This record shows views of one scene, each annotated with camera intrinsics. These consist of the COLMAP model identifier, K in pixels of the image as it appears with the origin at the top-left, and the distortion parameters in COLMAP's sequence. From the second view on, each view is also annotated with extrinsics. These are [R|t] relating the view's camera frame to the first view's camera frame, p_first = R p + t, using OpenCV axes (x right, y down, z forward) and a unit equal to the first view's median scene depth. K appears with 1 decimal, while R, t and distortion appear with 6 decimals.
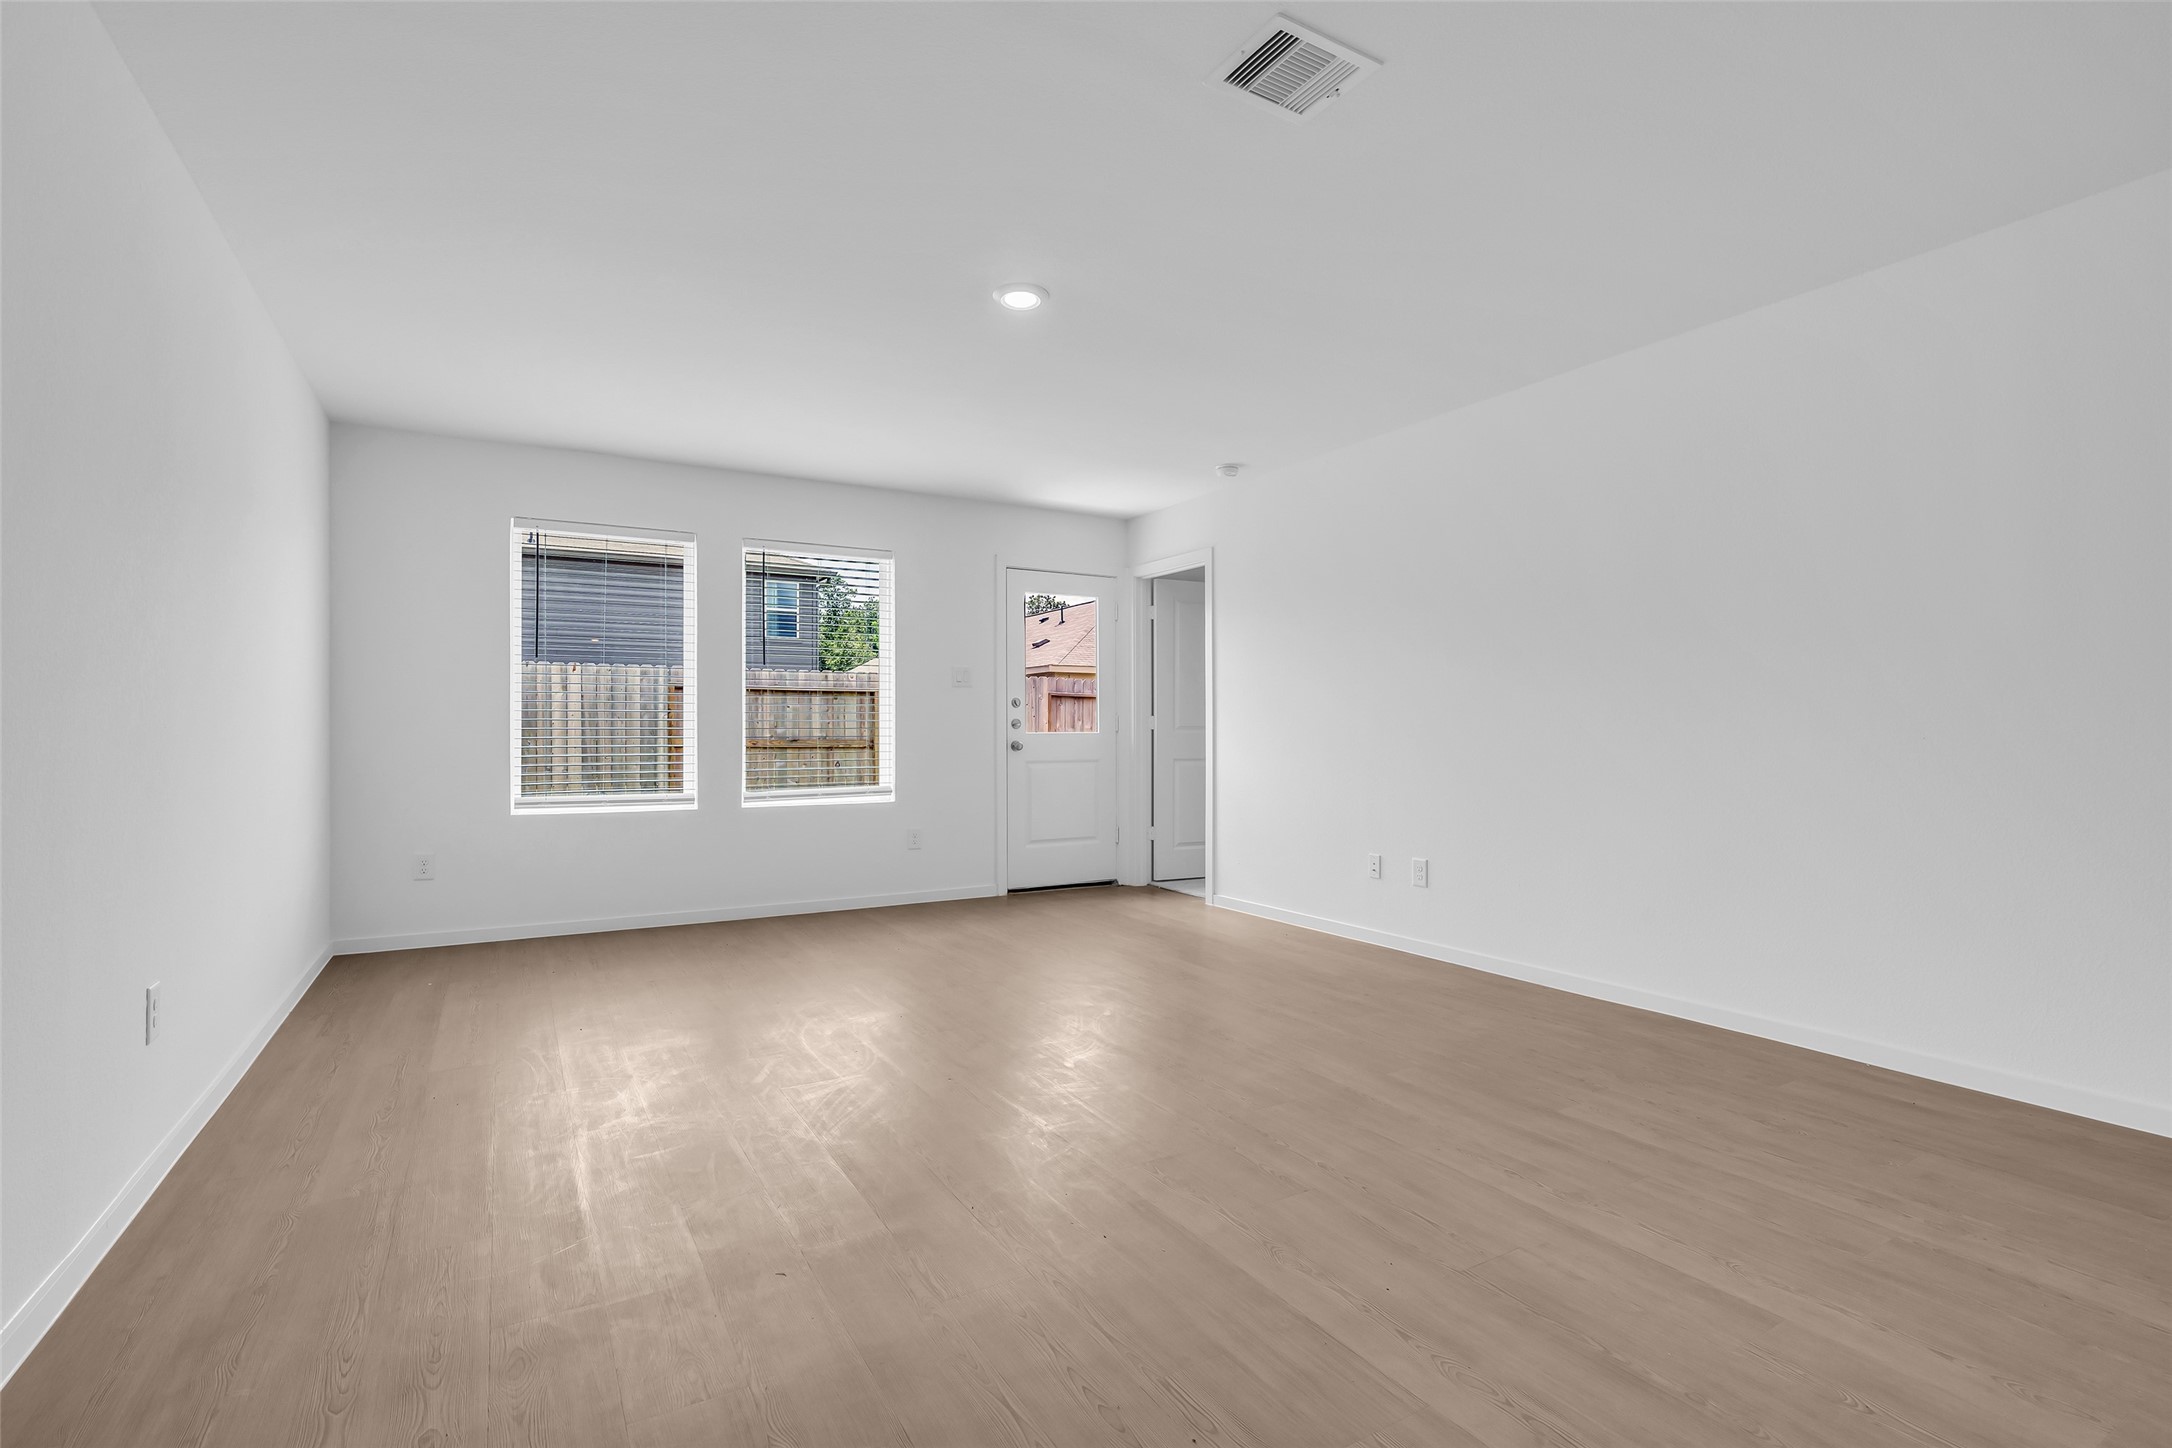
lens RADIAL K [[999.4, 0, 1078.8], [0, 999.4, 734.0], [0, 0, 1]] dist [-0.015588, 0.003139]
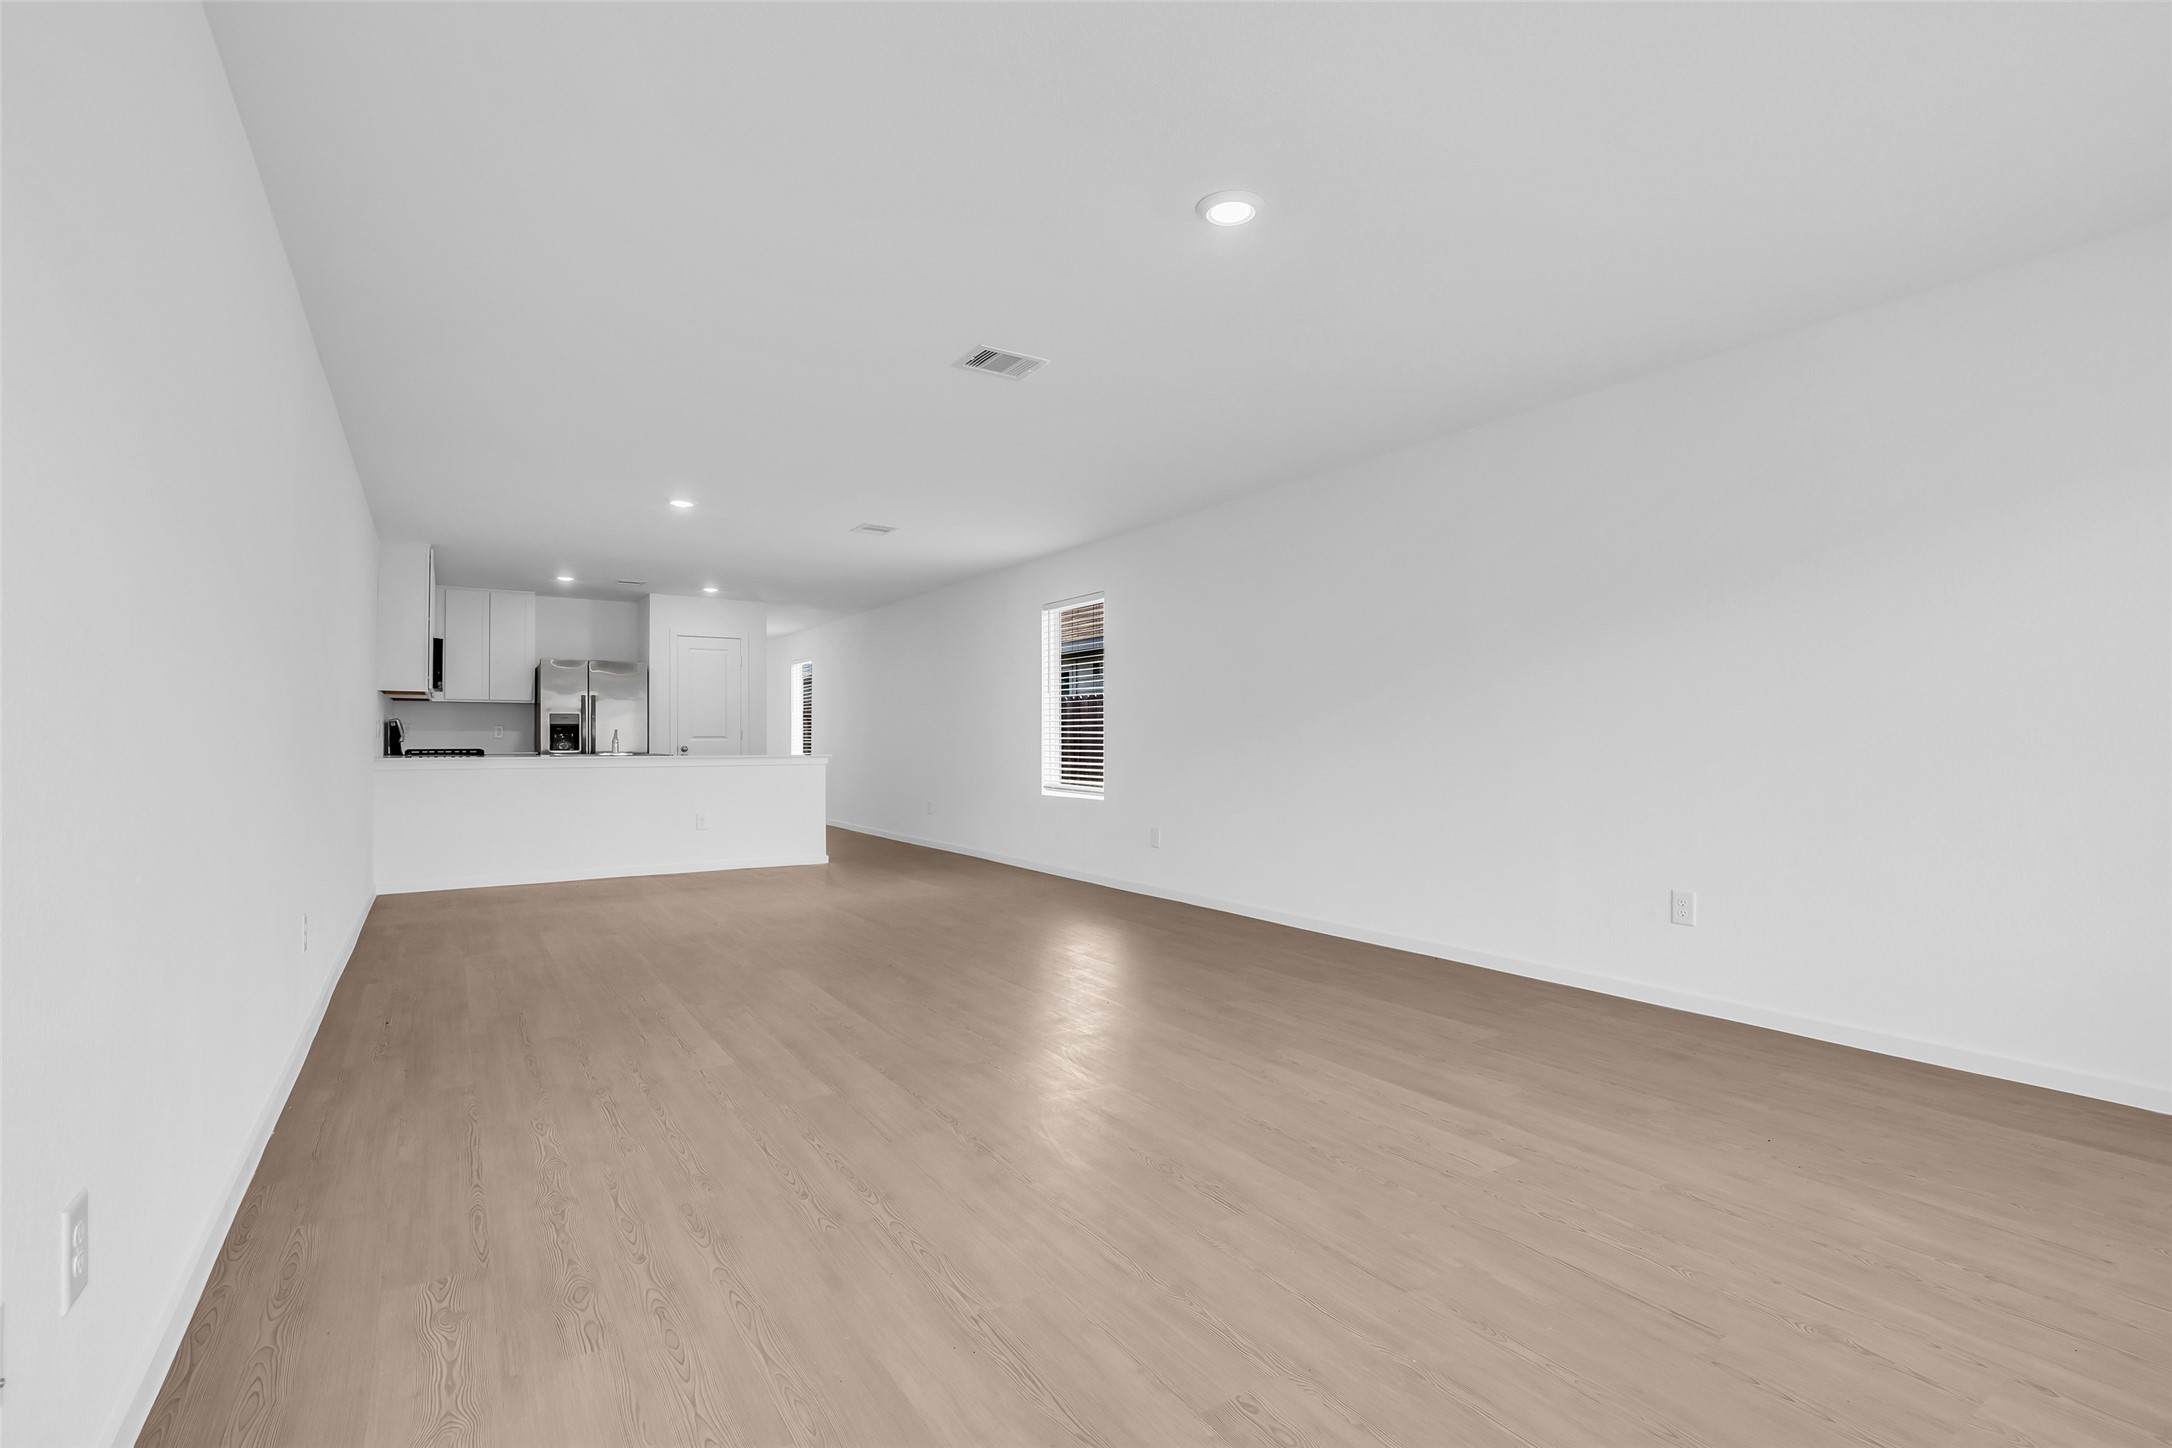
lens RADIAL K [[999.4, 0, 1091.3], [0, 999.4, 721.3], [0, 0, 1]] dist [-0.015588, 0.003139]
pose [[-0.998411, 0.001522, -0.056327, 0.056938], [0.002360, 0.999888, -0.014798, -0.002880], [0.056298, -0.014907, -0.998303, 0.999044]]
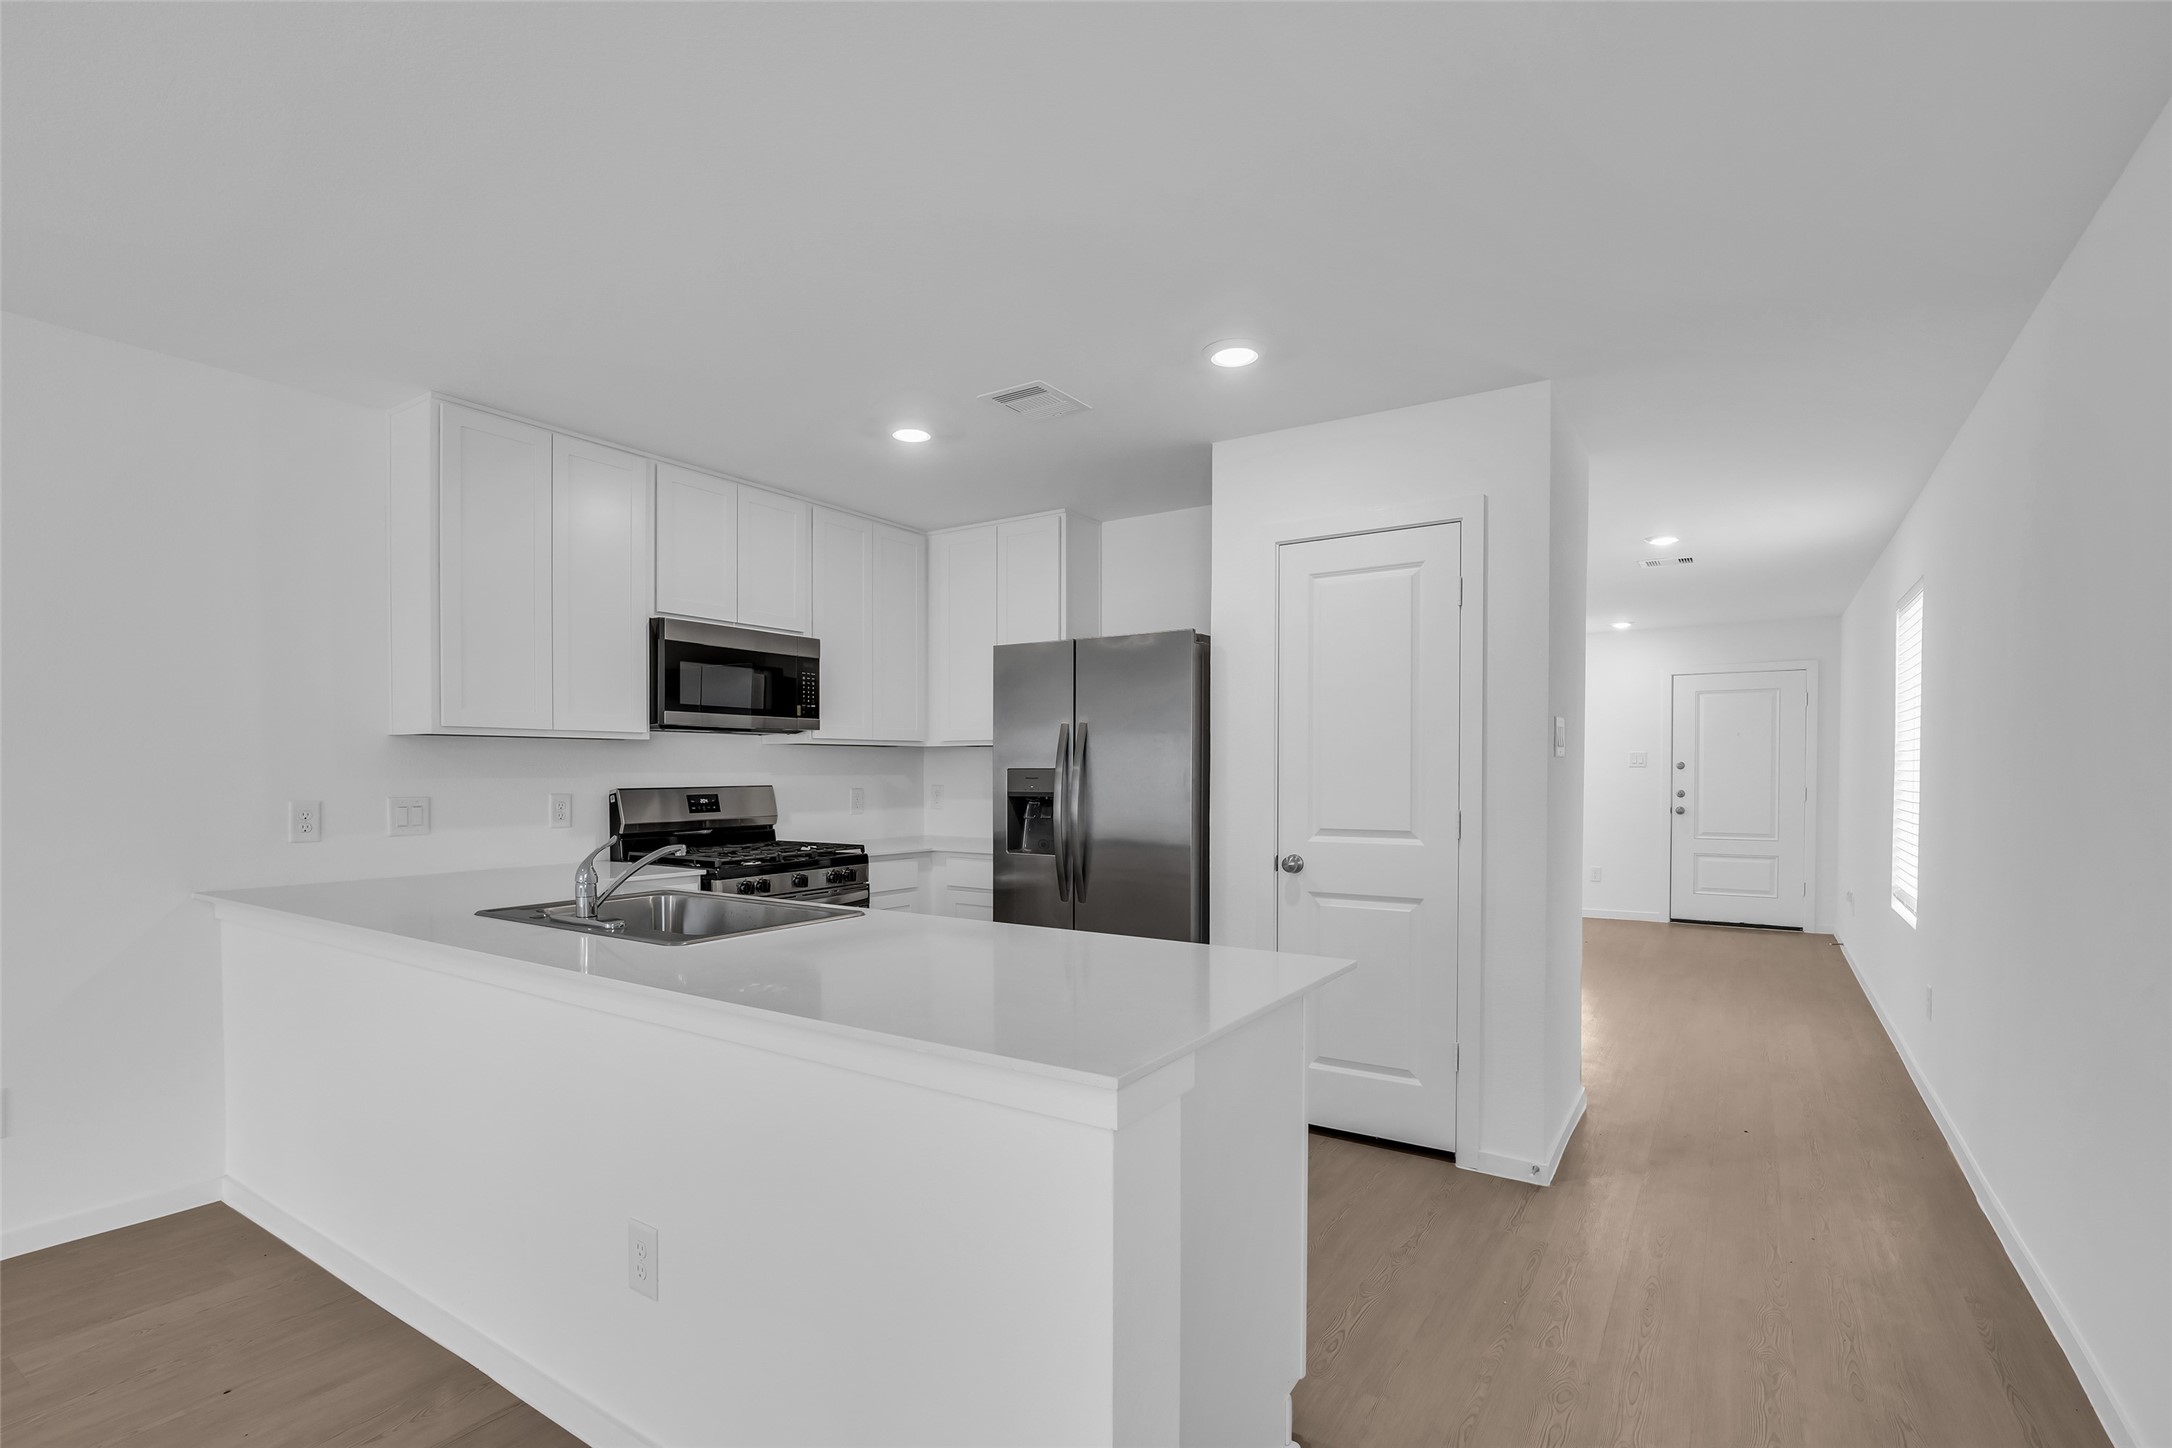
lens RADIAL K [[999.4, 0, 1077.7], [0, 999.4, 796.3], [0, 0, 1]] dist [-0.015588, 0.003139]
pose [[-0.441172, -0.022009, 0.897153, 0.172647], [0.003098, 0.999656, 0.026047, -0.038519], [-0.897417, 0.014270, -0.440952, -0.324750]]
